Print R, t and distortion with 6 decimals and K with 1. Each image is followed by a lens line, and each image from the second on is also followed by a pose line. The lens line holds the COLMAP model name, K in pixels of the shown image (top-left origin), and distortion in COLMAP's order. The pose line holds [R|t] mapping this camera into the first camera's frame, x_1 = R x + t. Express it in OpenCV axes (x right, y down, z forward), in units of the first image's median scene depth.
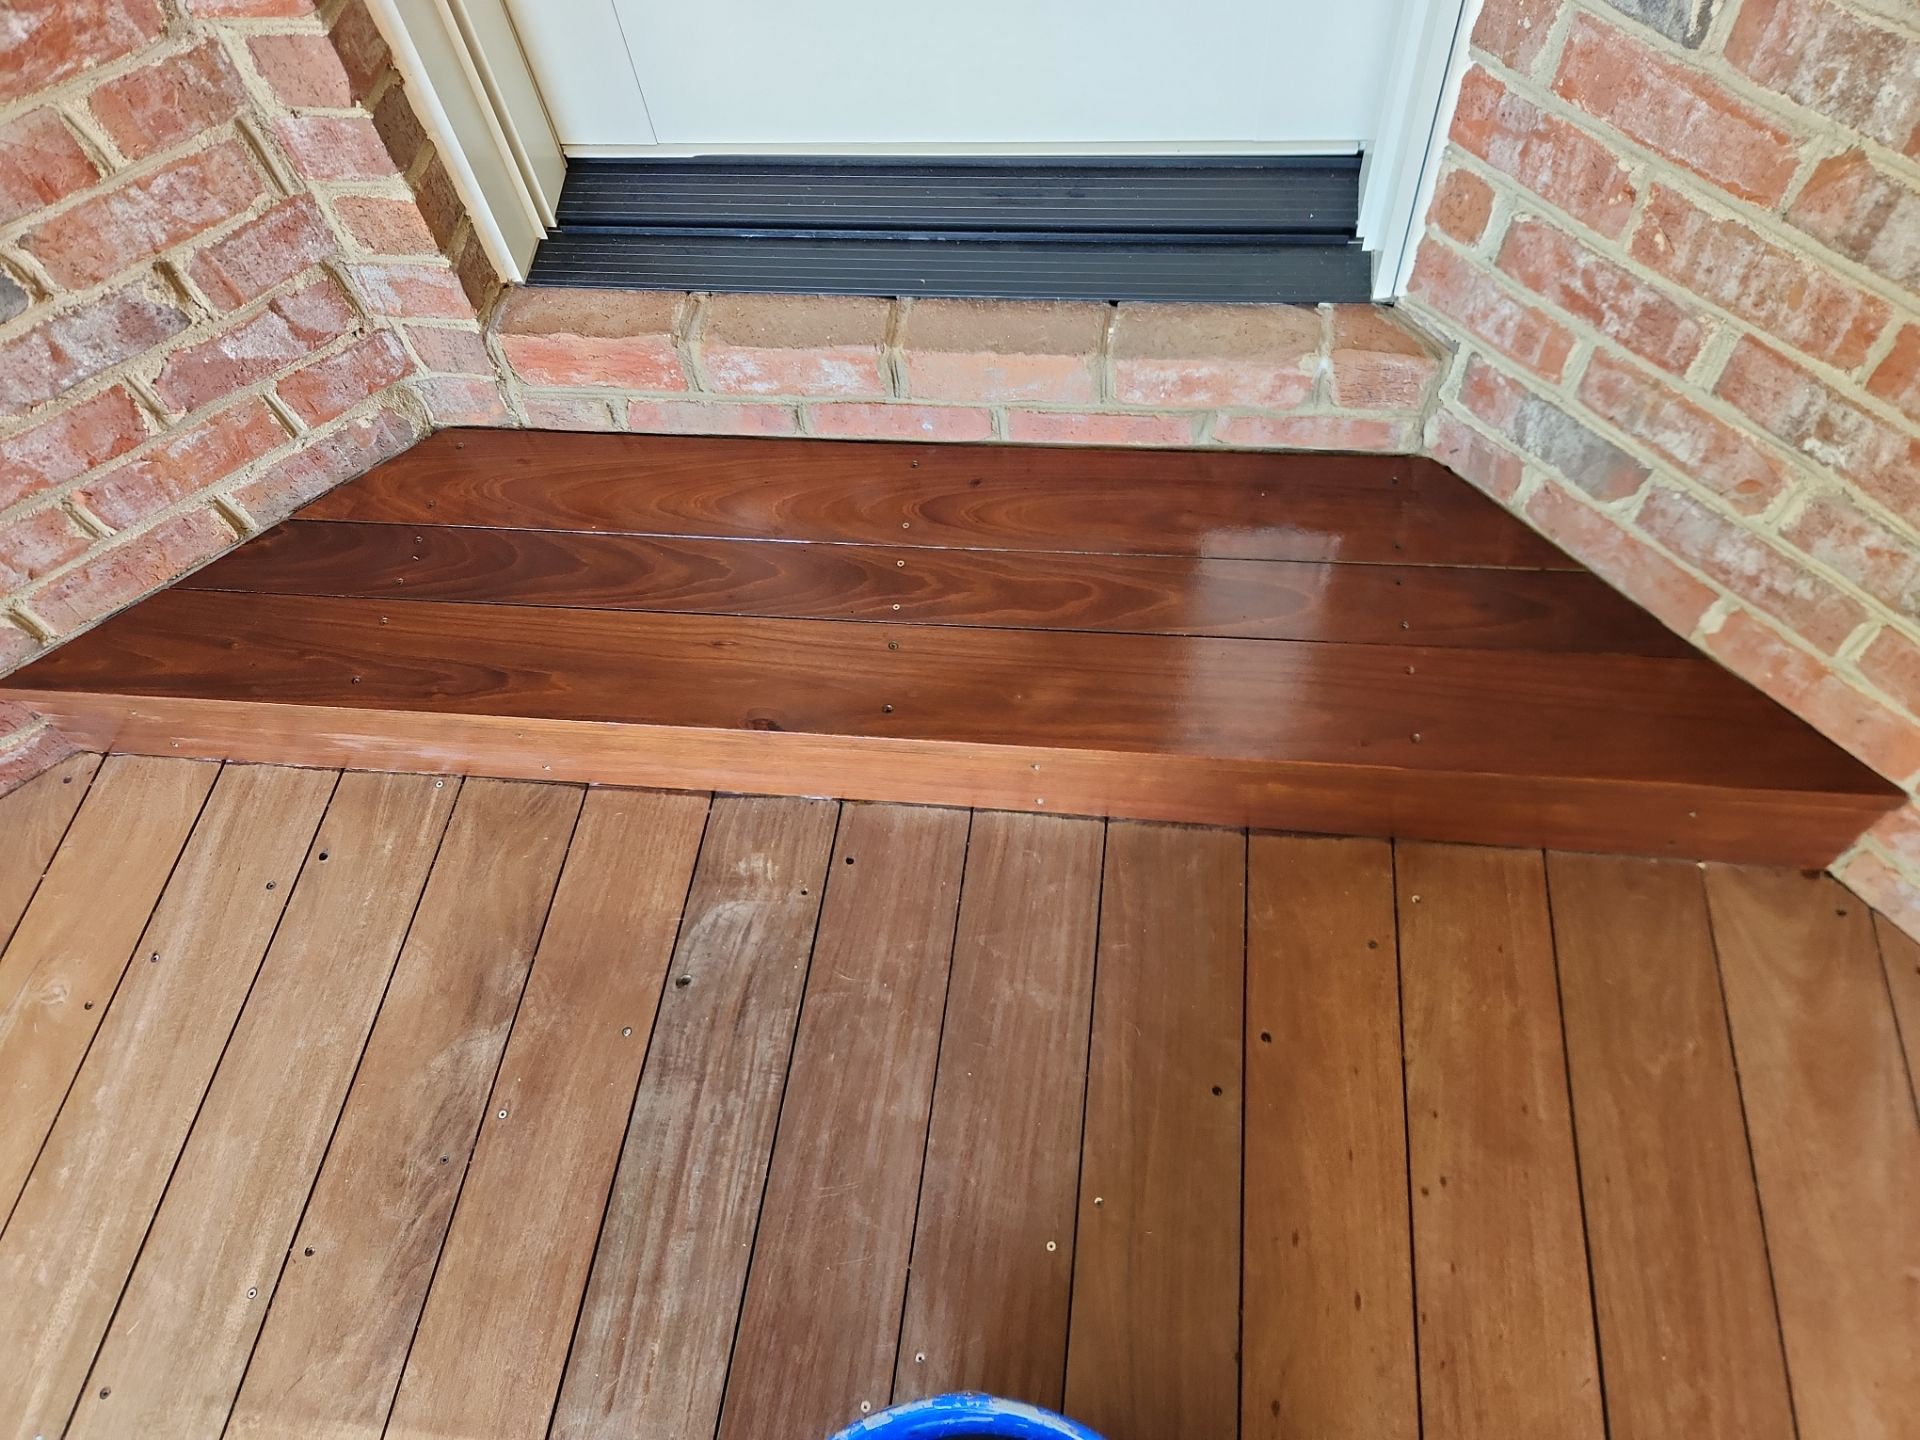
lens RADIAL K [[1304.8, 0, 972.2], [0, 1304.8, 736.5], [0, 0, 1]] dist [0.069427, -0.064389]
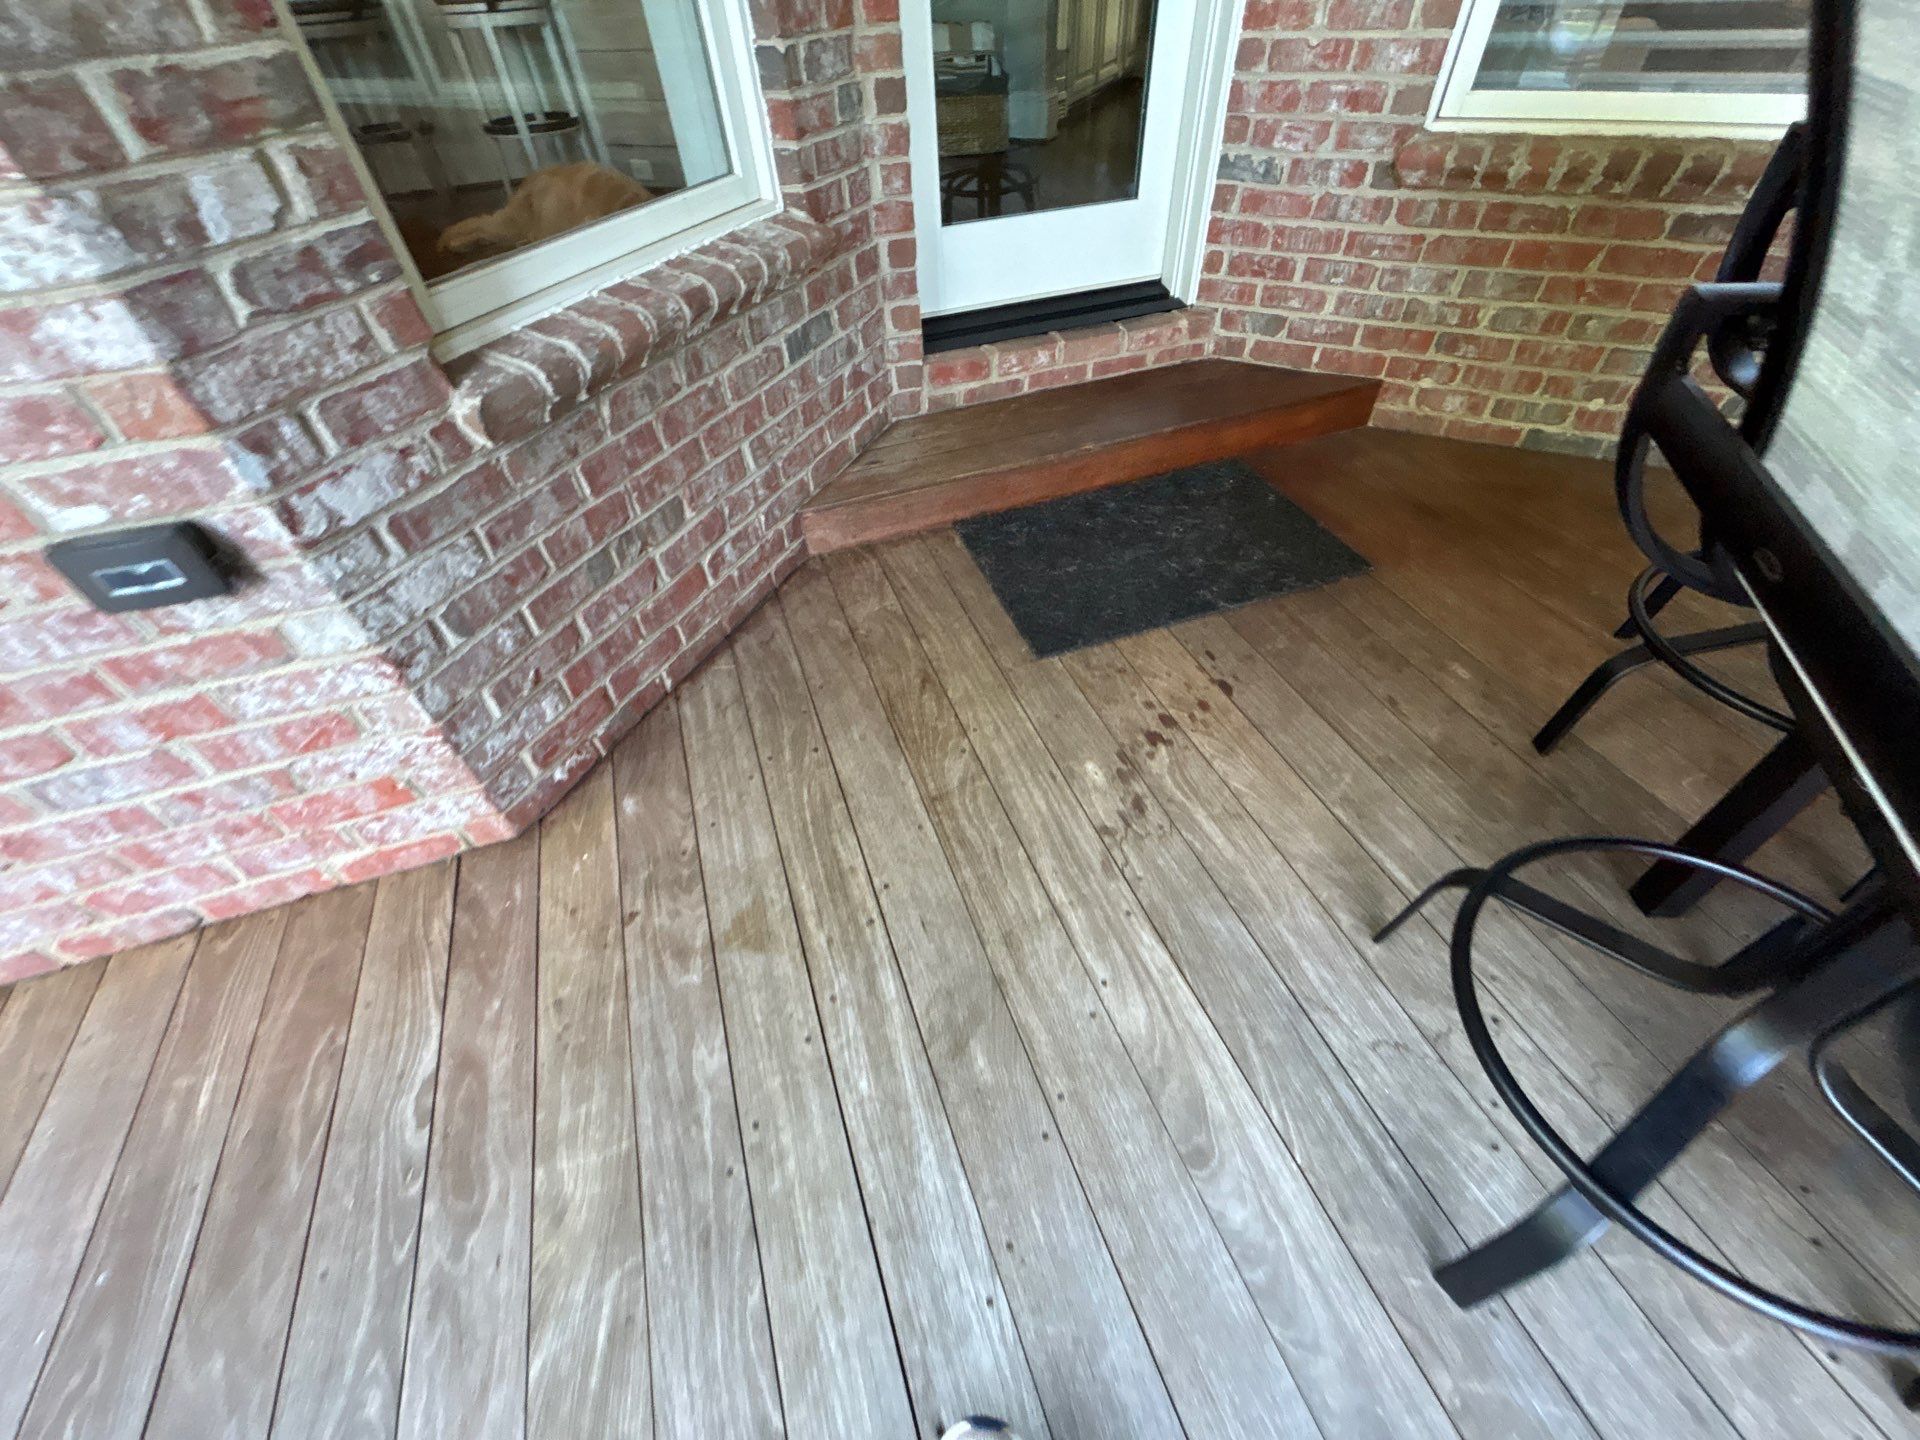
lens RADIAL K [[765.8, 0, 950.9], [0, 765.8, 719.8], [0, 0, 1]] dist [-0.003023, 0.000755]
pose [[0.902600, -0.282684, 0.324657, -1.279086], [0.359315, 0.910074, -0.206539, 0.885219], [-0.237077, 0.303076, 0.923006, -0.342599]]
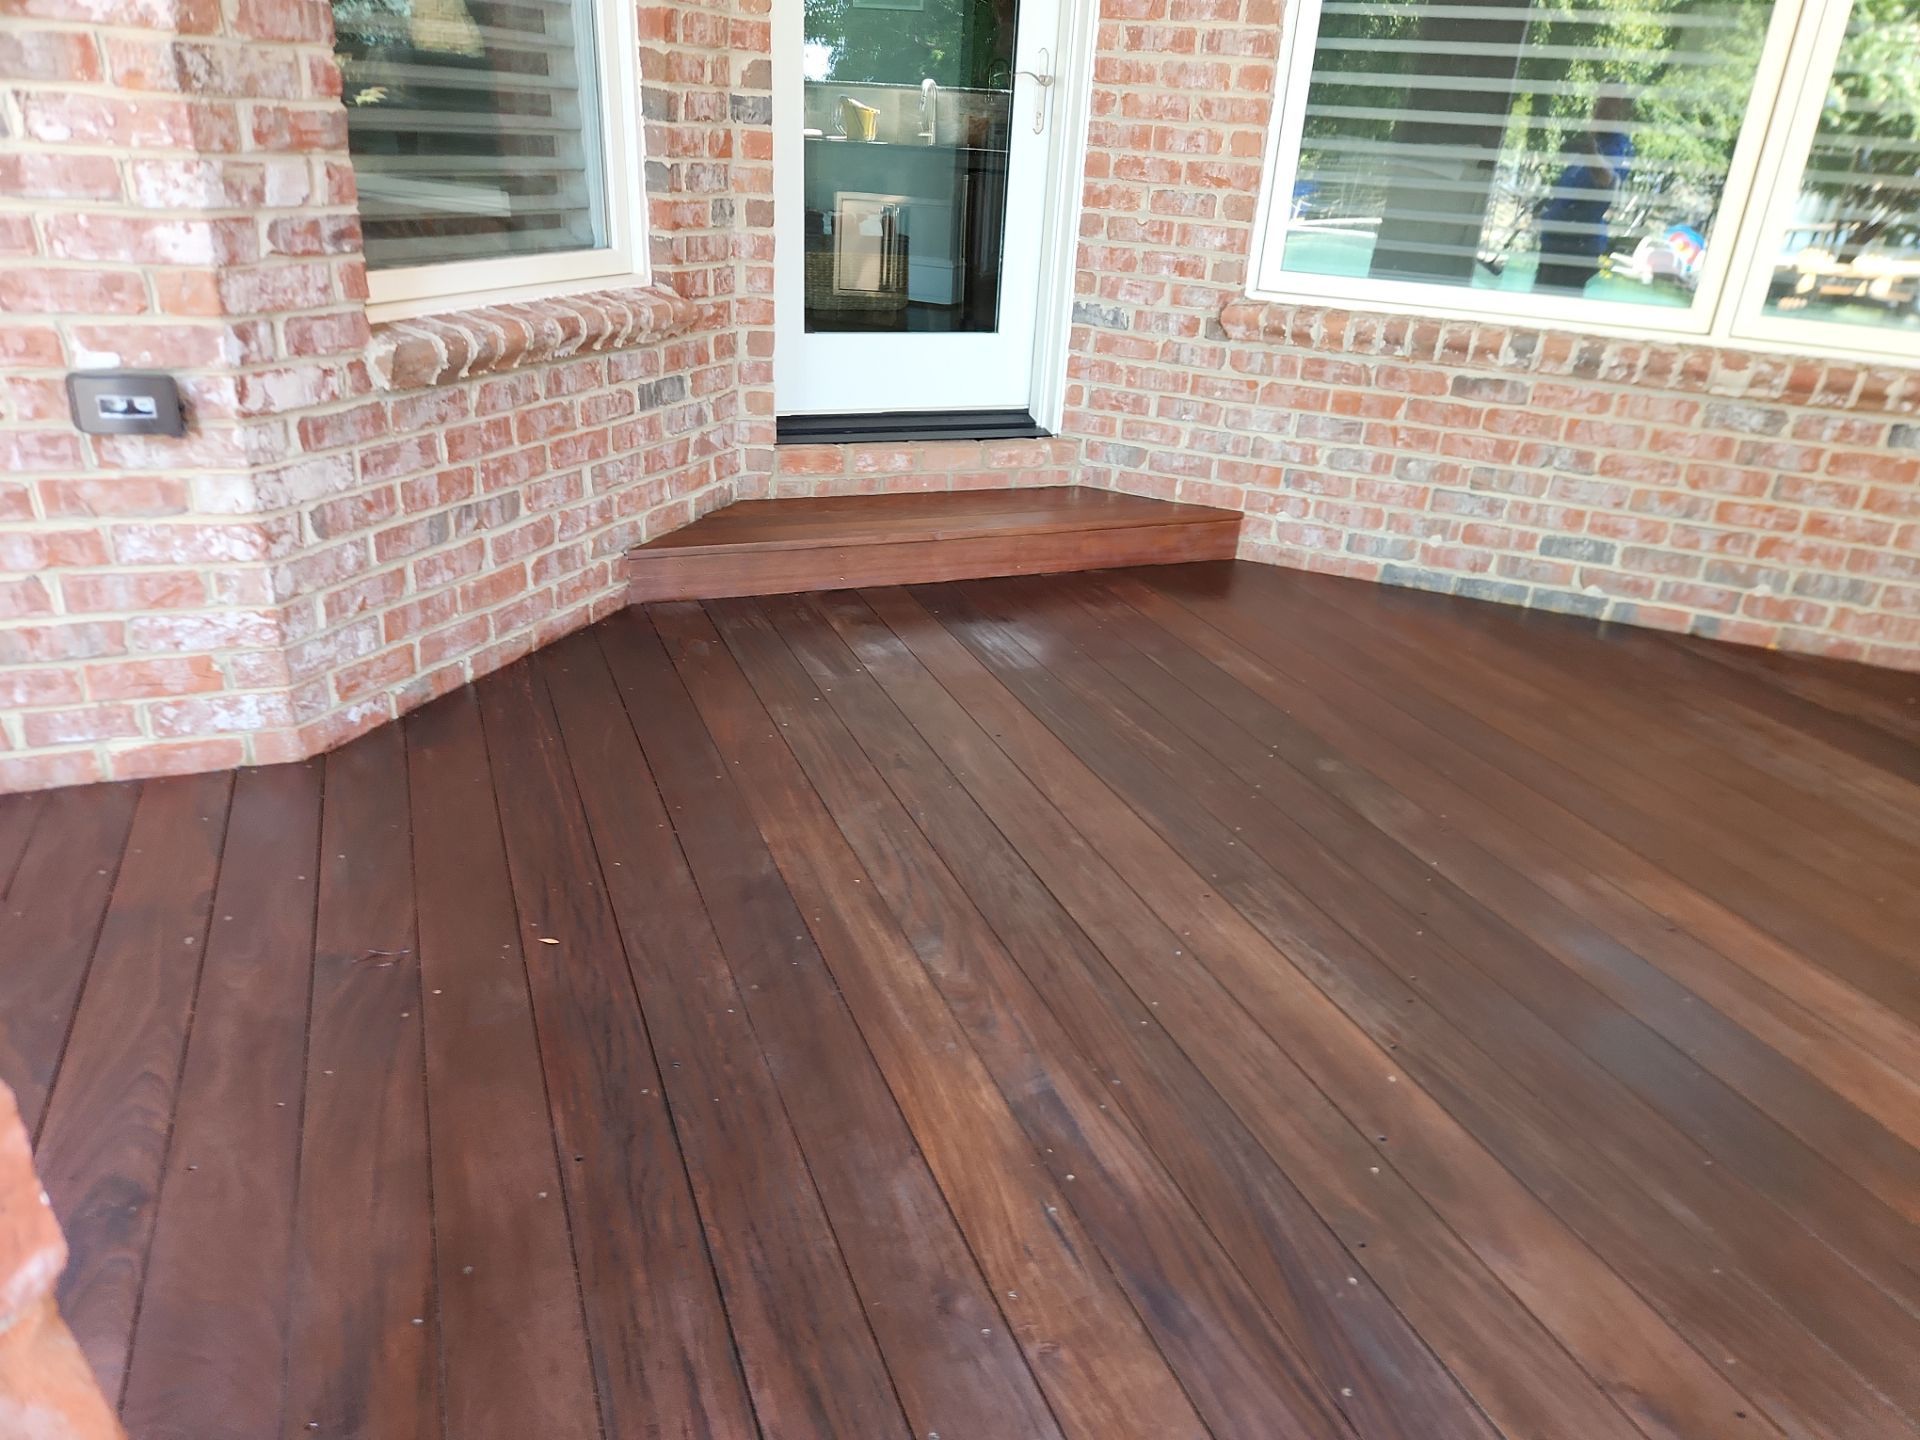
lens RADIAL K [[1304.8, 0, 972.2], [0, 1304.8, 736.5], [0, 0, 1]] dist [0.069427, -0.064389]
pose [[0.868671, -0.084374, 0.488152, -1.677506], [0.348407, 0.804561, -0.480930, 1.947537], [-0.352170, 0.587845, 0.728295, -0.928151]]
